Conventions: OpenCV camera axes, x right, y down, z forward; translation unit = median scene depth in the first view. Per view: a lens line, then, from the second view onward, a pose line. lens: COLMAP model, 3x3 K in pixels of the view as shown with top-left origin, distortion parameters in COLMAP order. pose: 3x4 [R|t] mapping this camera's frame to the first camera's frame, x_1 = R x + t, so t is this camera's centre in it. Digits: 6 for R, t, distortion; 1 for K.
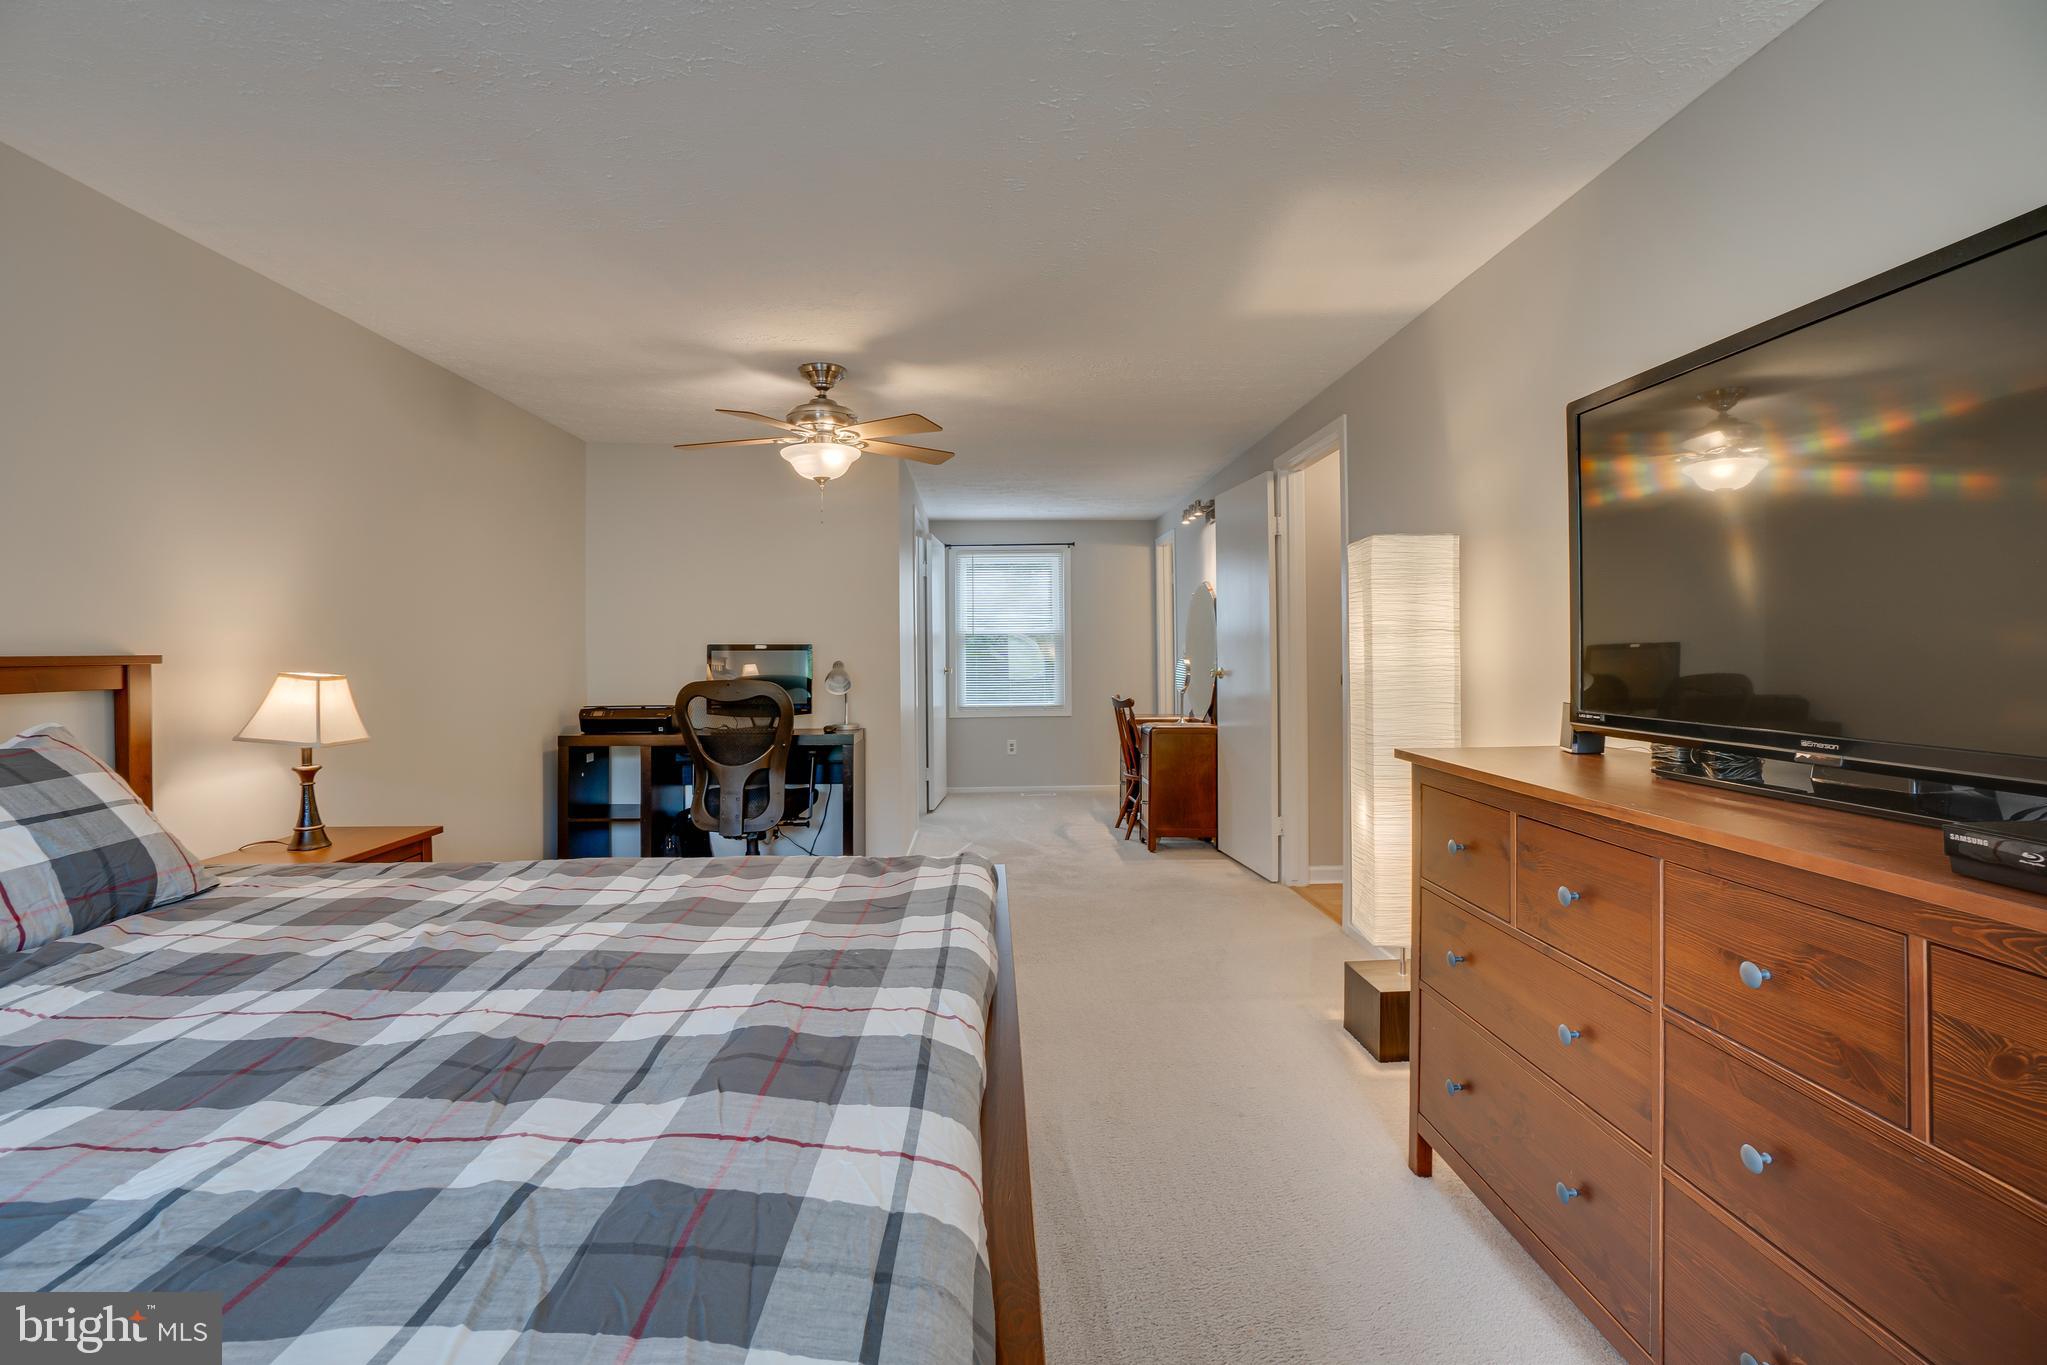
lens RADIAL K [[930.1, 0, 1022.8], [0, 930.1, 676.3], [0, 0, 1]] dist [-0.004845, 0.000092]
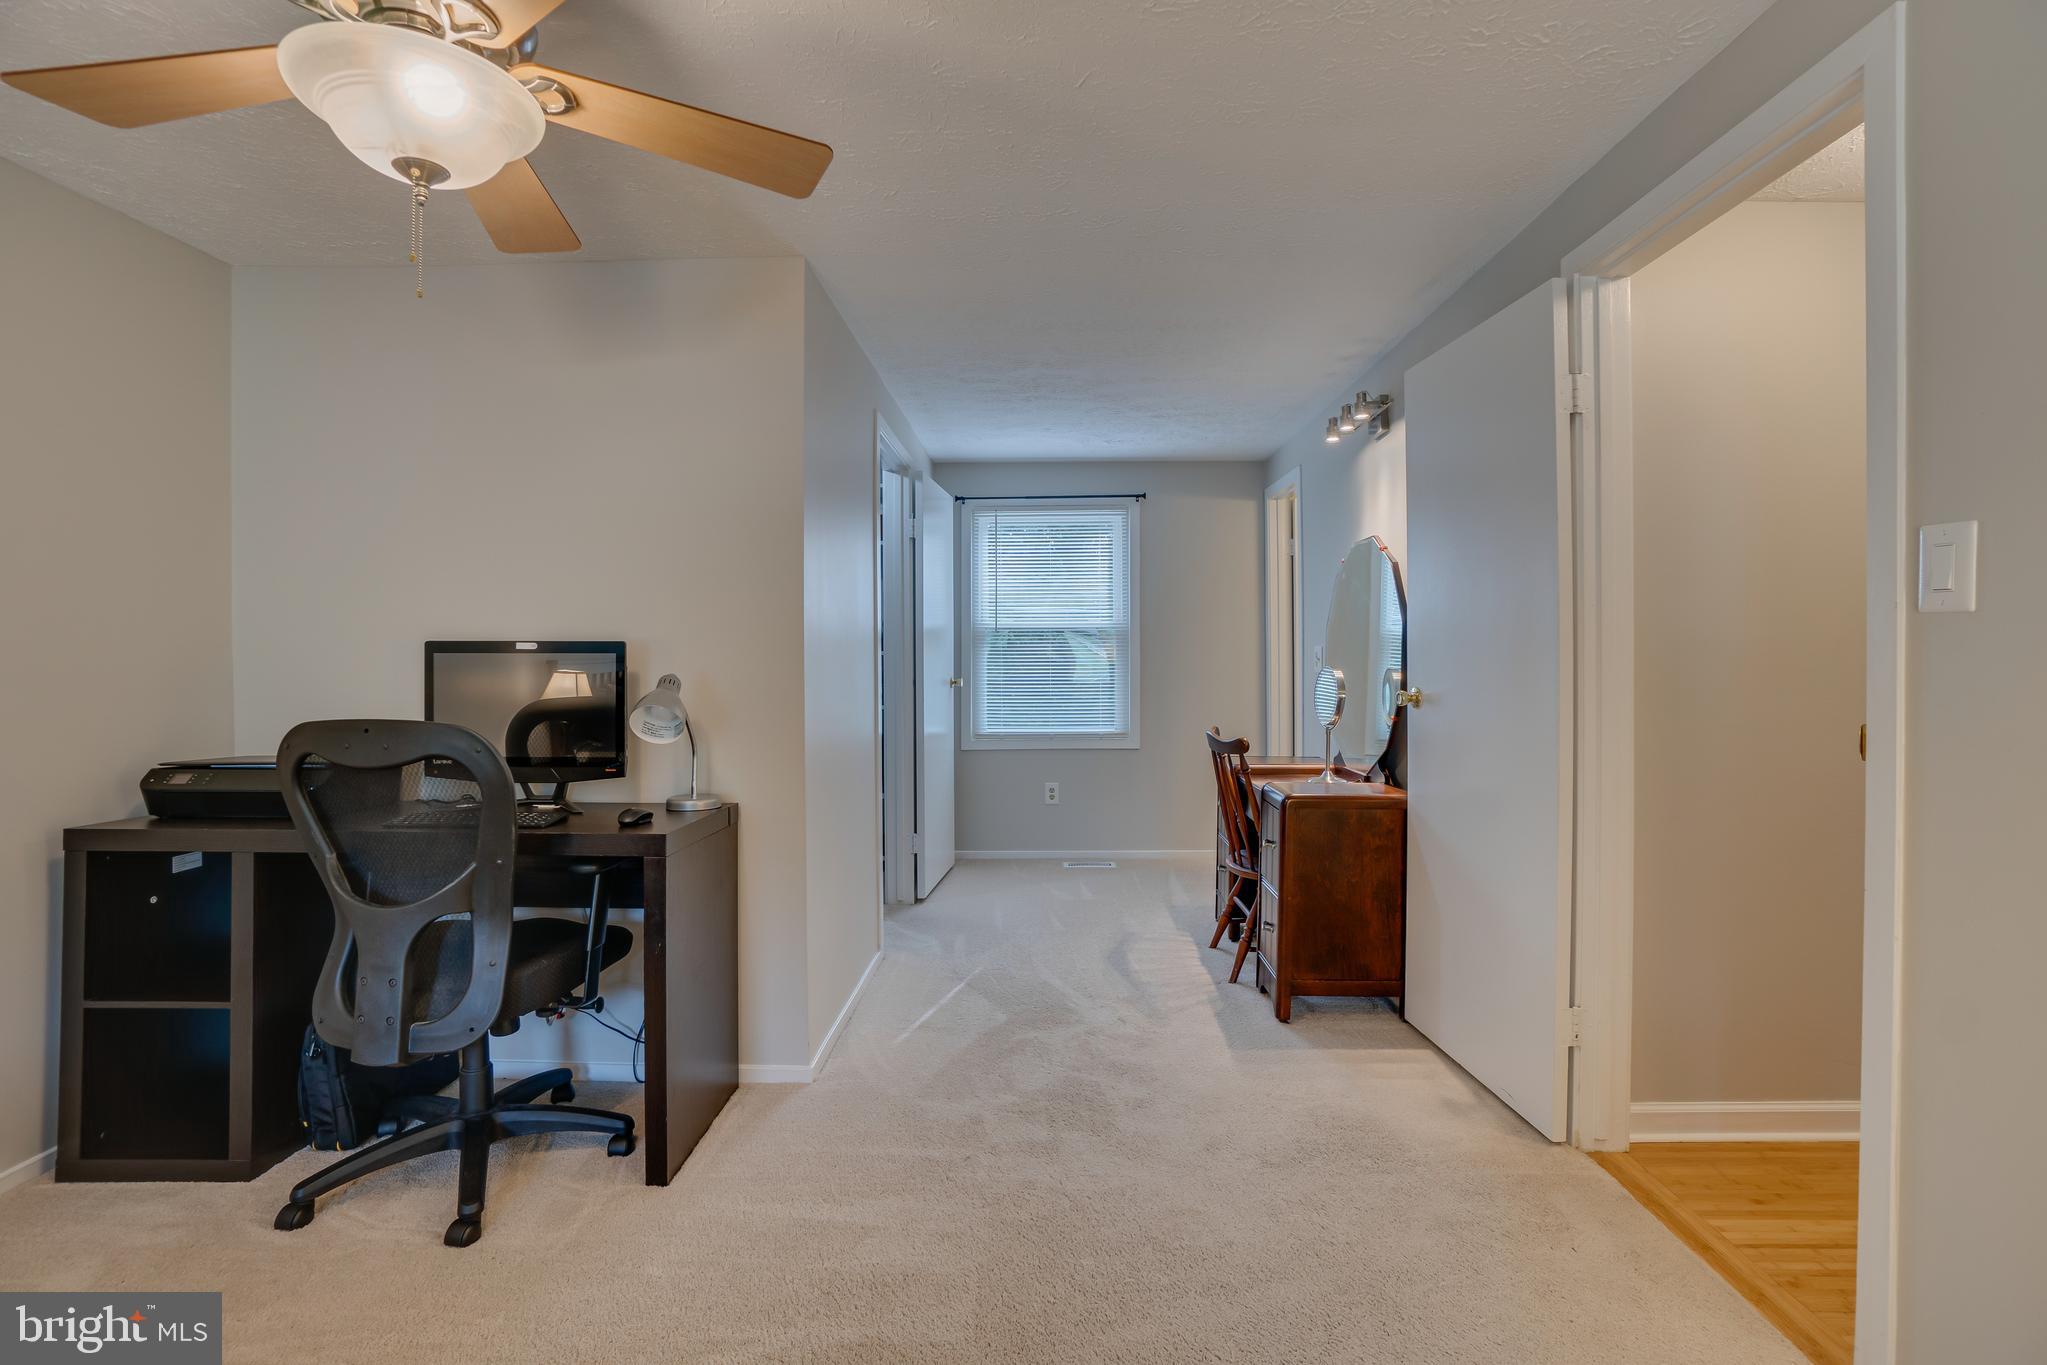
lens RADIAL K [[930.1, 0, 1028.1], [0, 930.1, 671.8], [0, 0, 1]] dist [-0.004845, 0.000092]
pose [[0.997353, 0.004909, -0.072539, 0.025413], [-0.005087, 0.999984, -0.002271, -0.014460], [0.072527, 0.002634, 0.997363, 0.407516]]
